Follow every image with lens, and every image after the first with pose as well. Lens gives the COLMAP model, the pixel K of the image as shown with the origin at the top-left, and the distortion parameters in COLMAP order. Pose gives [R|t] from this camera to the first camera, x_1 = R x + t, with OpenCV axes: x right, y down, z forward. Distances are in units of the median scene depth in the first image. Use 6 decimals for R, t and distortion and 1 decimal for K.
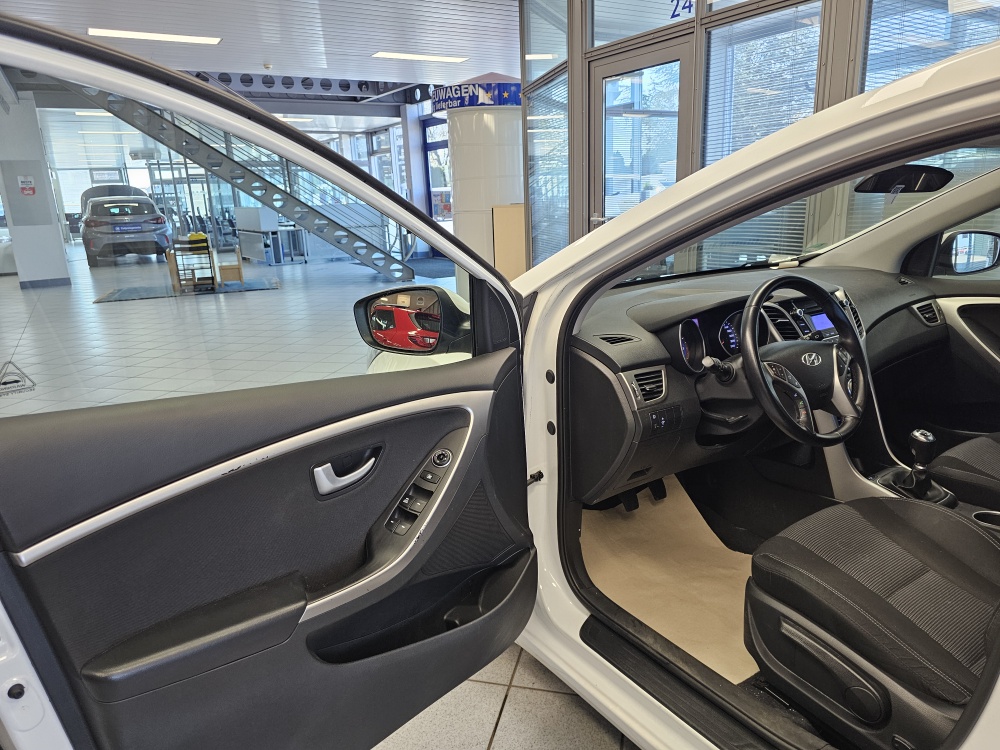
lens RADIAL K [[683.4, 0, 509.9], [0, 683.4, 371.6], [0, 0, 1]] dist [0.046158, -0.054936]
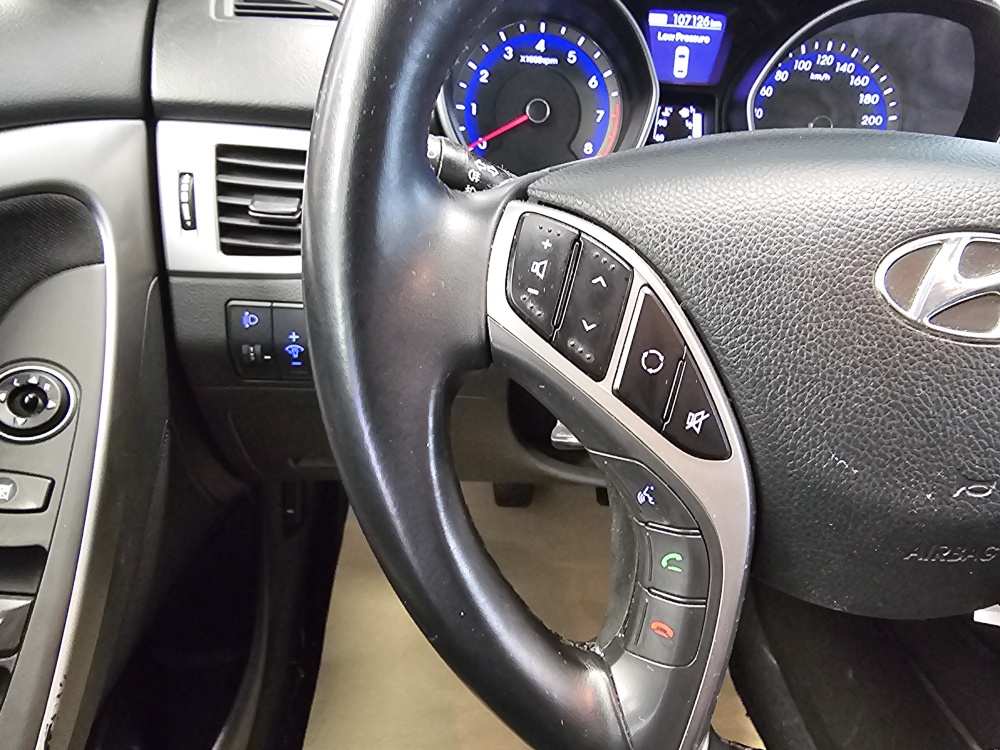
lens RADIAL K [[686.2, 0, 492.0], [0, 686.2, 367.8], [0, 0, 1]] dist [0.009853, -0.012200]
pose [[0.836944, 0.347704, -0.422643, 0.125689], [-0.213003, 0.918307, 0.333681, -0.008174], [0.504138, -0.189248, 0.842633, 0.250181]]
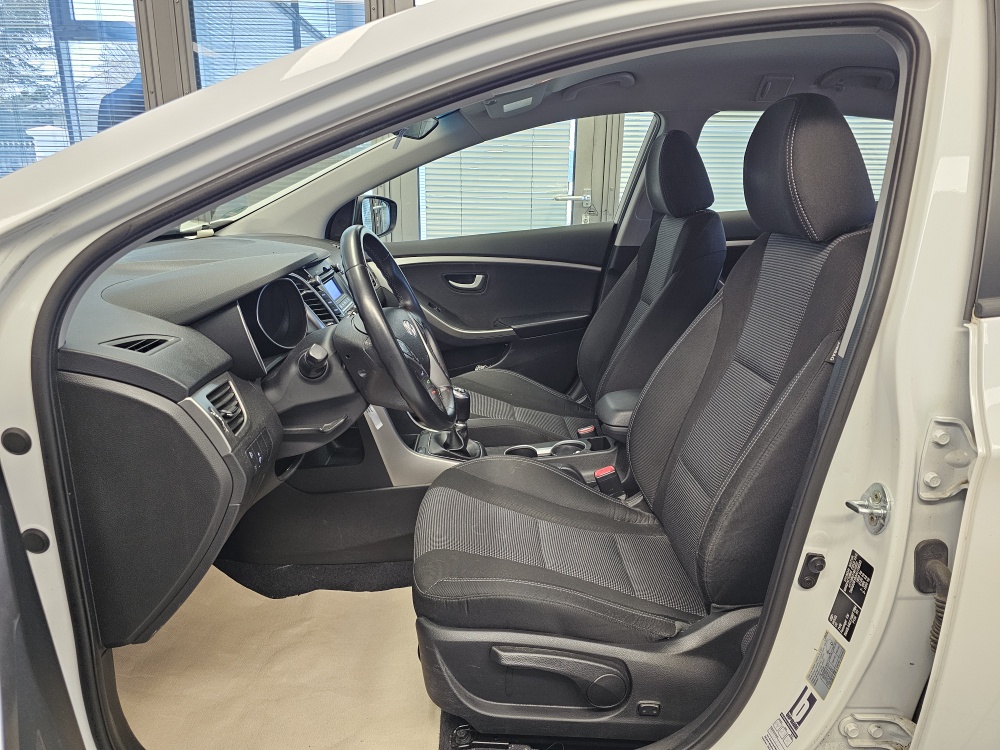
lens RADIAL K [[683.4, 0, 506.8], [0, 683.4, 361.5], [0, 0, 1]] dist [0.046158, -0.054936]
pose [[0.529152, -0.181865, 0.828809, -0.052054], [0.184102, 0.978101, 0.097084, -0.010663], [-0.828315, 0.101213, 0.551045, 0.138457]]
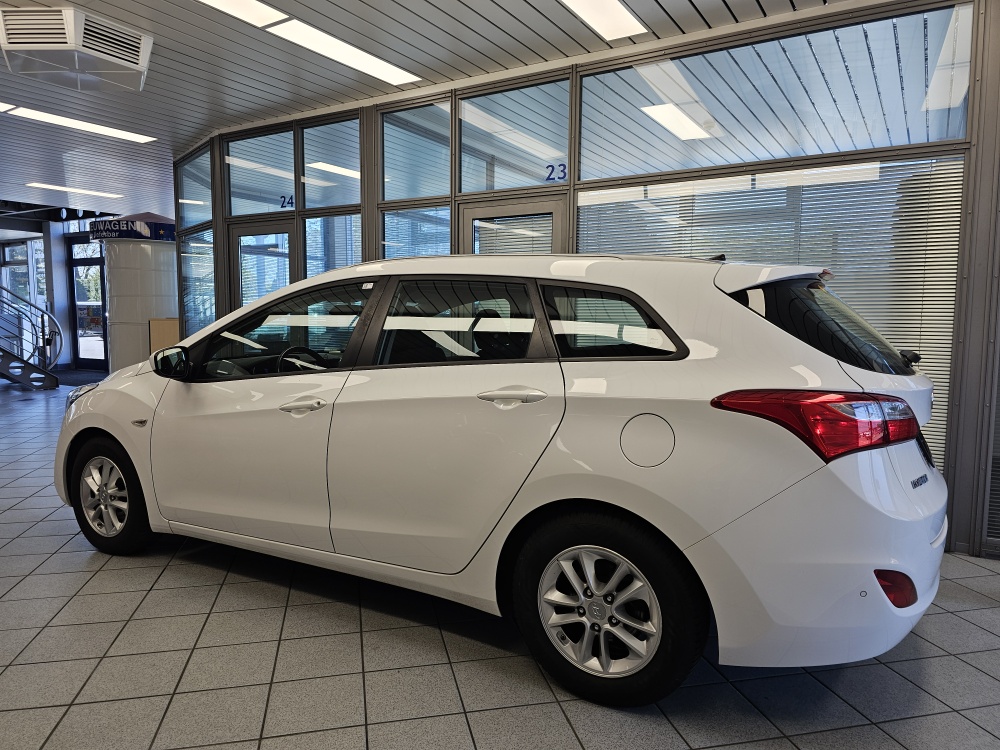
lens RADIAL K [[683.4, 0, 507.4], [0, 683.4, 371.7], [0, 0, 1]] dist [0.046158, -0.054936]
pose [[0.893060, 0.002003, 0.449934, -0.010228], [0.076811, 0.984632, -0.156843, 0.107575], [-0.443333, 0.174630, 0.879181, -0.399605]]
